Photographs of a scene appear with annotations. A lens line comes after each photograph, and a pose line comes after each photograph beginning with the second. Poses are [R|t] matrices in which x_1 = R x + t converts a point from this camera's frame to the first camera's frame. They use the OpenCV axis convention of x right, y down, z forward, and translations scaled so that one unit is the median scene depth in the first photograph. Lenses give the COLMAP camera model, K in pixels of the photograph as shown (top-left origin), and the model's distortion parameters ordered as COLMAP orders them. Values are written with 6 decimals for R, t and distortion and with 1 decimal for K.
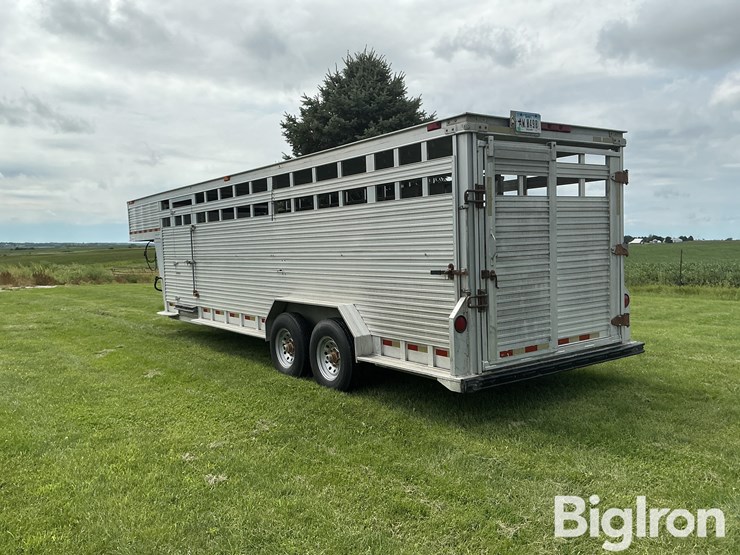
lens RADIAL K [[624.9, 0, 368.9], [0, 624.9, 281.0], [0, 0, 1]] dist [0.087614, -0.166568]
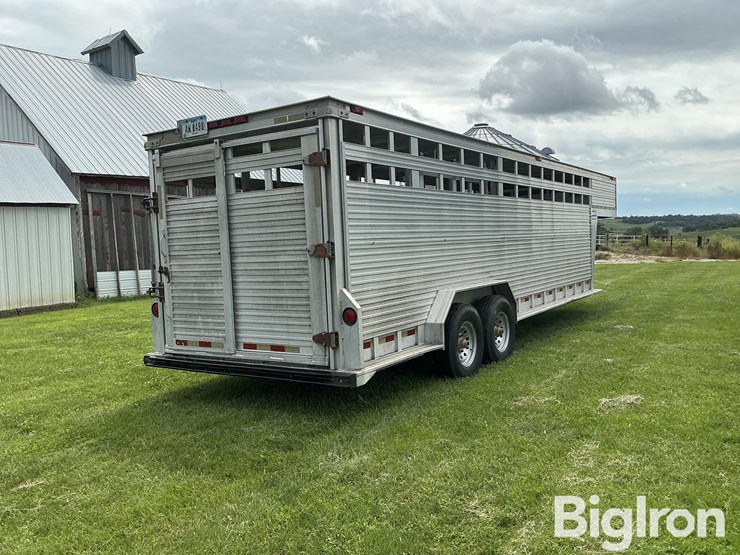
lens RADIAL K [[624.9, 0, 370.5], [0, 624.9, 279.6], [0, 0, 1]] dist [0.087614, -0.166568]
pose [[0.356324, 0.074247, -0.931408, 1.316157], [-0.029978, 0.997233, 0.068025, -0.077879], [0.933881, 0.003683, 0.357564, 0.882063]]
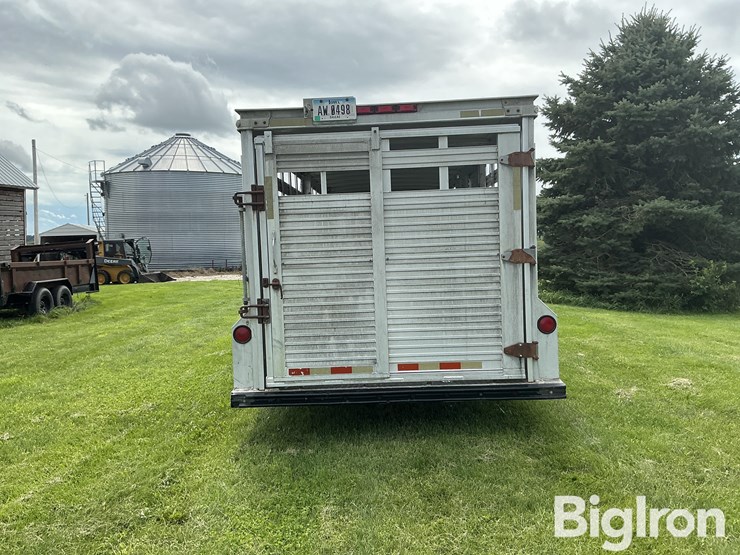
lens RADIAL K [[624.9, 0, 367.7], [0, 624.9, 276.0], [0, 0, 1]] dist [0.087614, -0.166568]
pose [[0.794553, 0.036253, -0.606112, 0.803855], [-0.029756, 0.999341, 0.020766, -0.040969], [0.606466, 0.001536, 0.795108, 0.336045]]
